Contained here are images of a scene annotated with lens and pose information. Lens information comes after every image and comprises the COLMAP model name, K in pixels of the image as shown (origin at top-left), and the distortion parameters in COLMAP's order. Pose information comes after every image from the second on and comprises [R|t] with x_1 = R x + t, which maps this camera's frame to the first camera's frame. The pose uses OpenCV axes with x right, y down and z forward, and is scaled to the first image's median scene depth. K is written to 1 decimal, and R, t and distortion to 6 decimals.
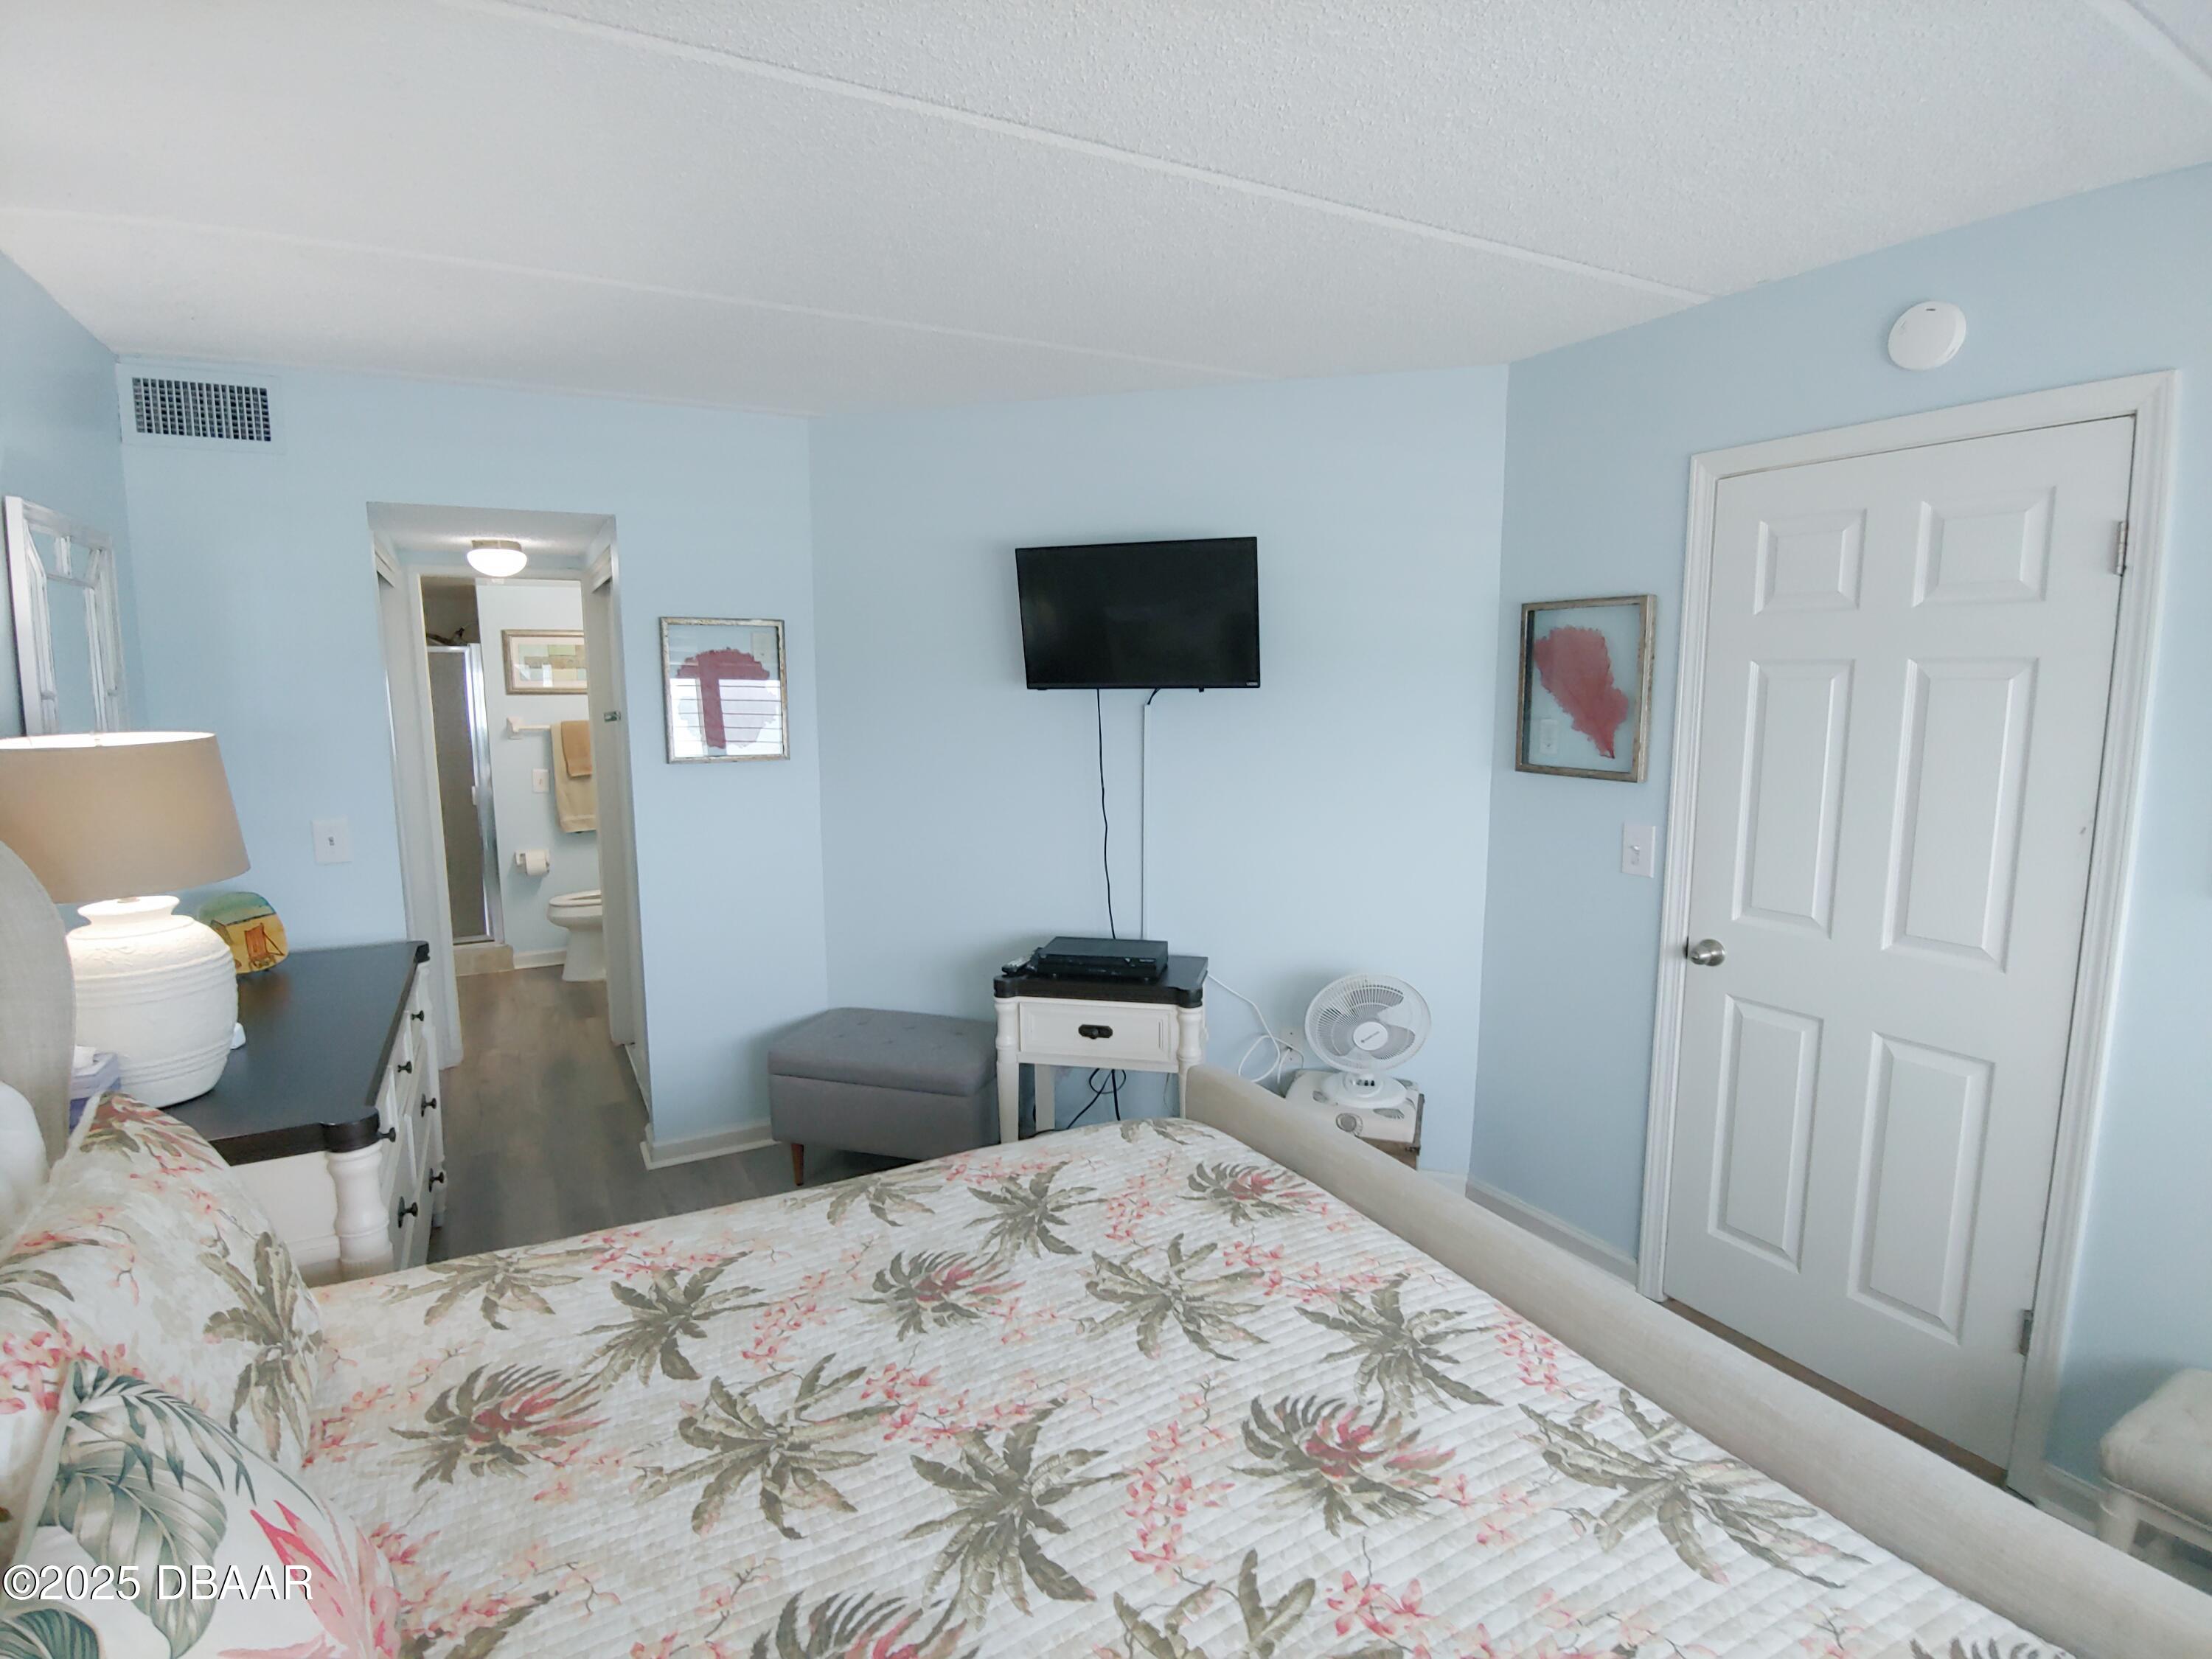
lens RADIAL K [[1112.1, 0, 1089.0], [0, 1112.1, 837.5], [0, 0, 1]] dist [-0.016049, -0.003572]
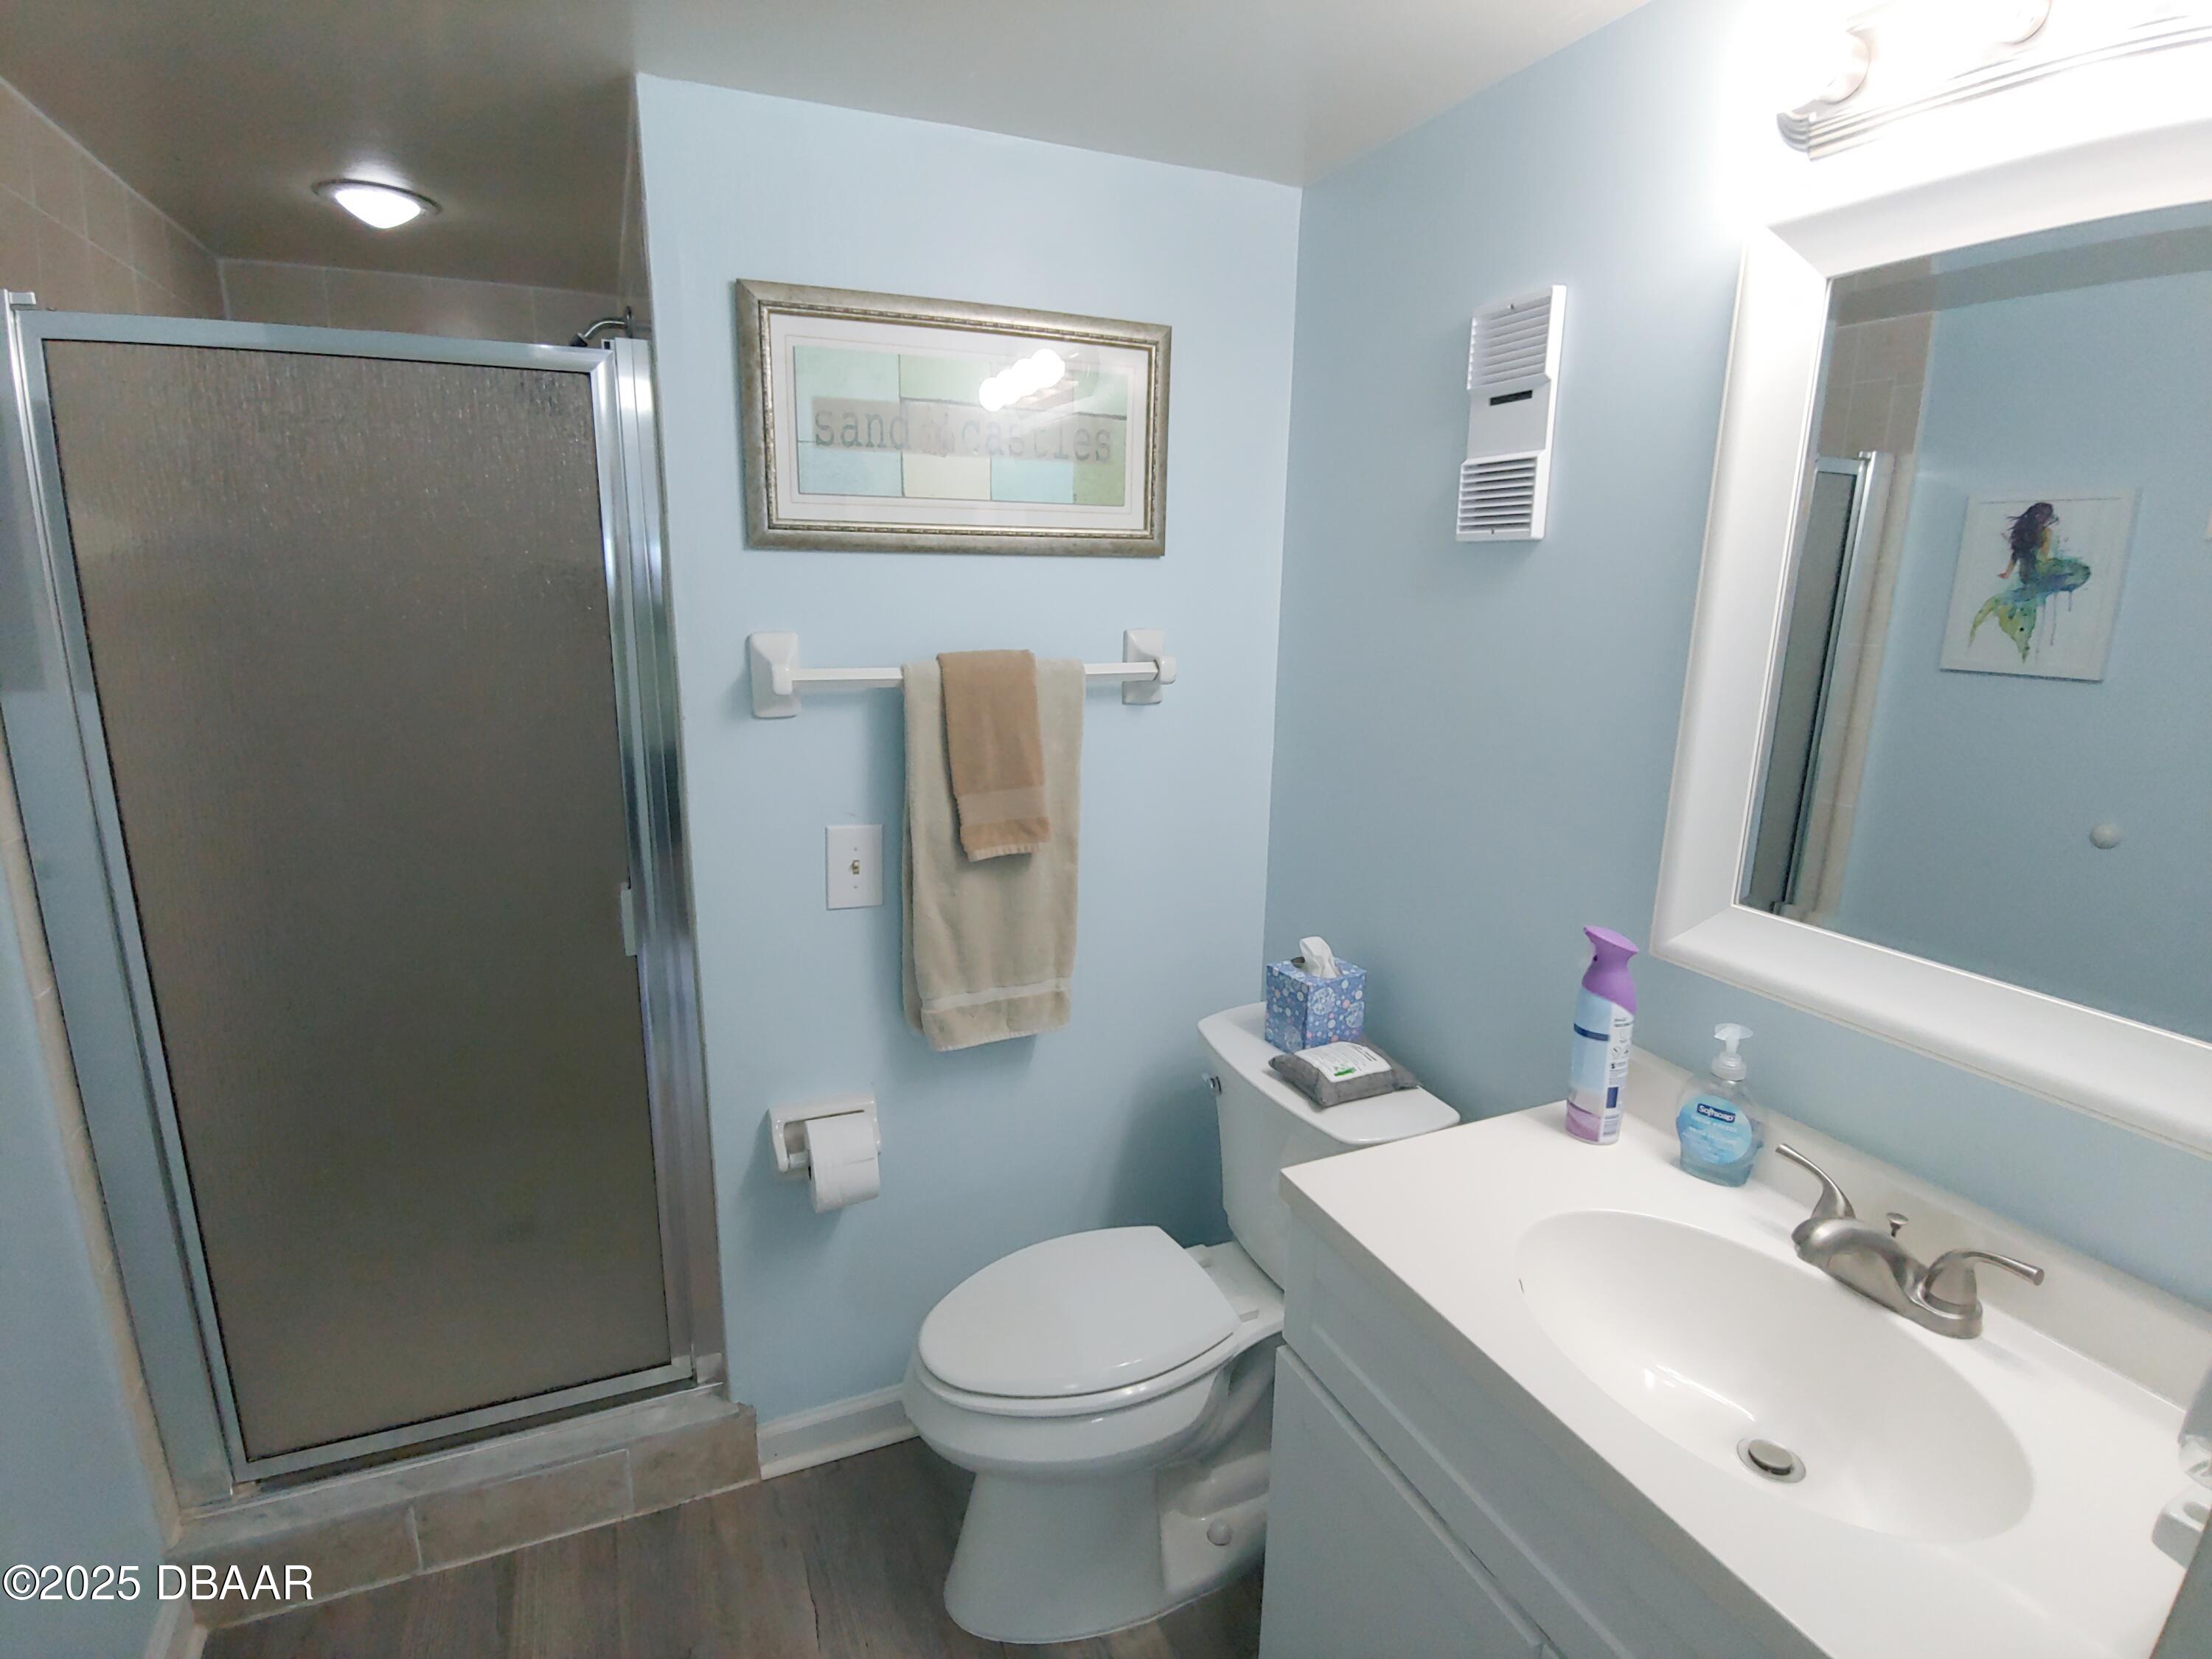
lens RADIAL K [[1112.1, 0, 1093.7], [0, 1112.1, 835.6], [0, 0, 1]] dist [-0.016049, -0.003572]
pose [[0.996073, 0.039472, -0.079254, -0.416755], [-0.032179, 0.995306, 0.091272, -0.086970], [0.082485, -0.088363, 0.992667, 0.732567]]
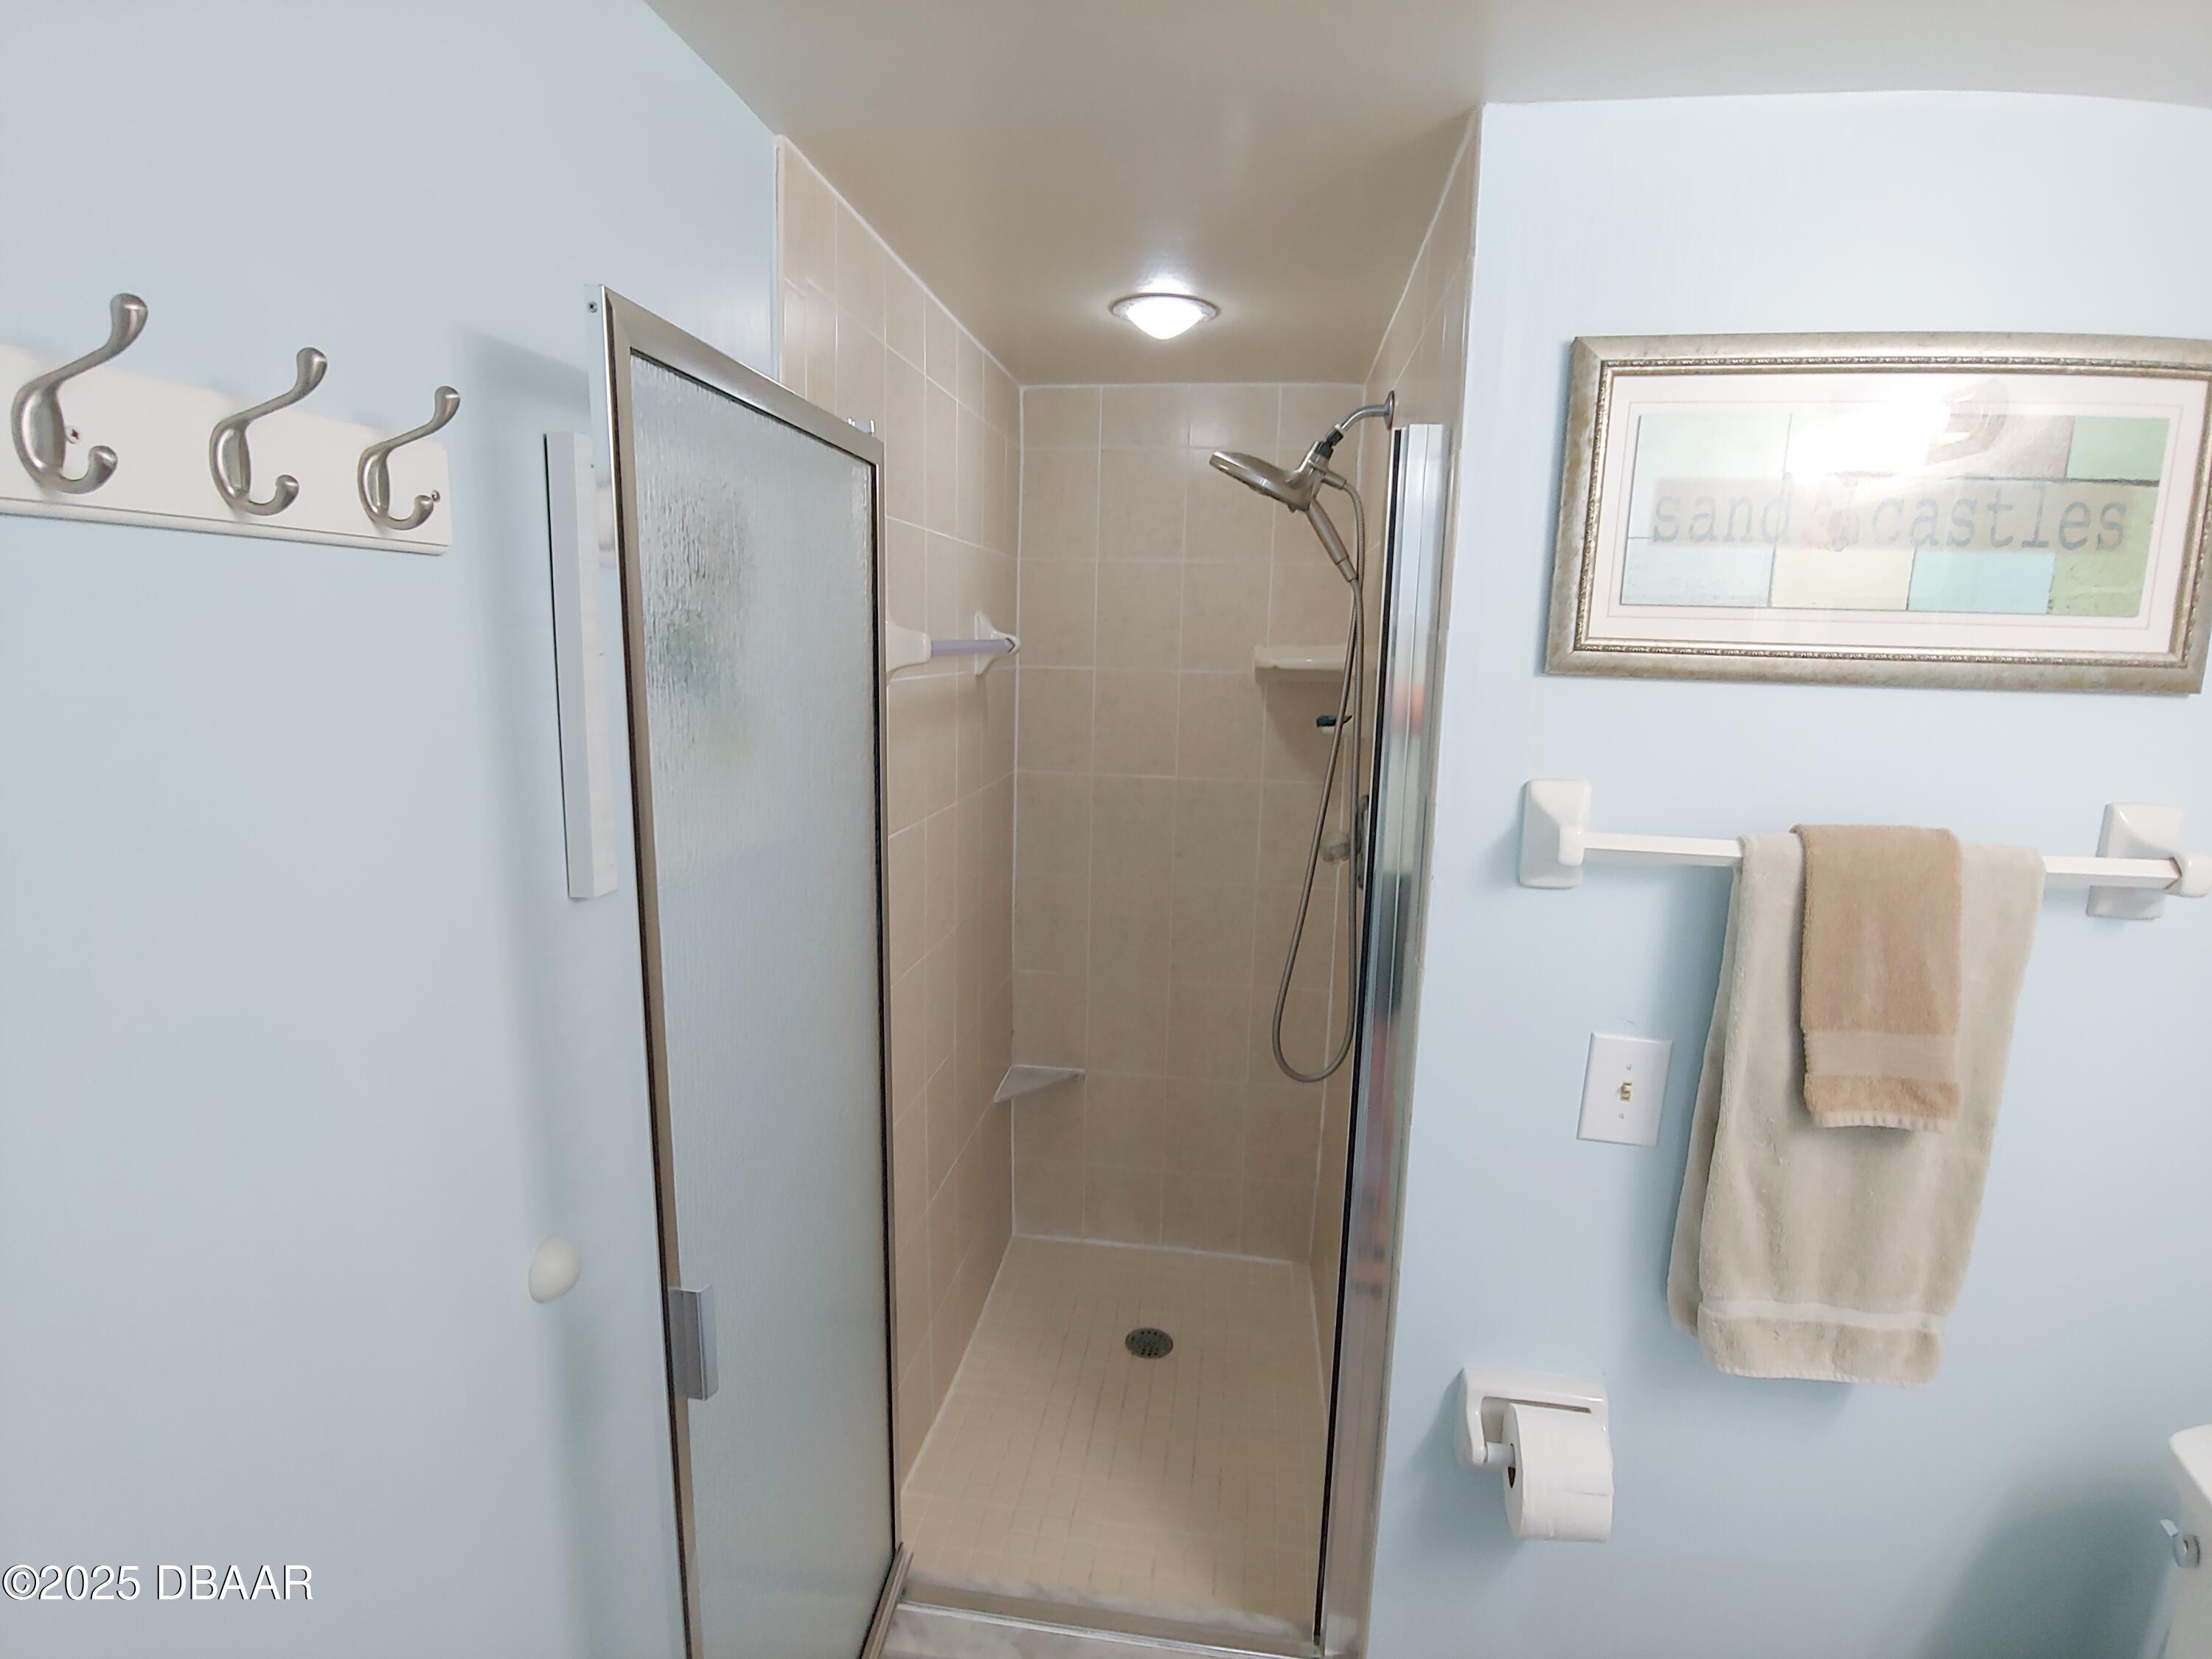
lens RADIAL K [[1112.1, 0, 1104.6], [0, 1112.1, 831.2], [0, 0, 1]] dist [-0.016049, -0.003572]
pose [[0.804870, 0.125114, -0.580113, -0.463127], [-0.109022, 0.992060, 0.062699, -0.102875], [0.583351, 0.012781, 0.812119, 0.777528]]
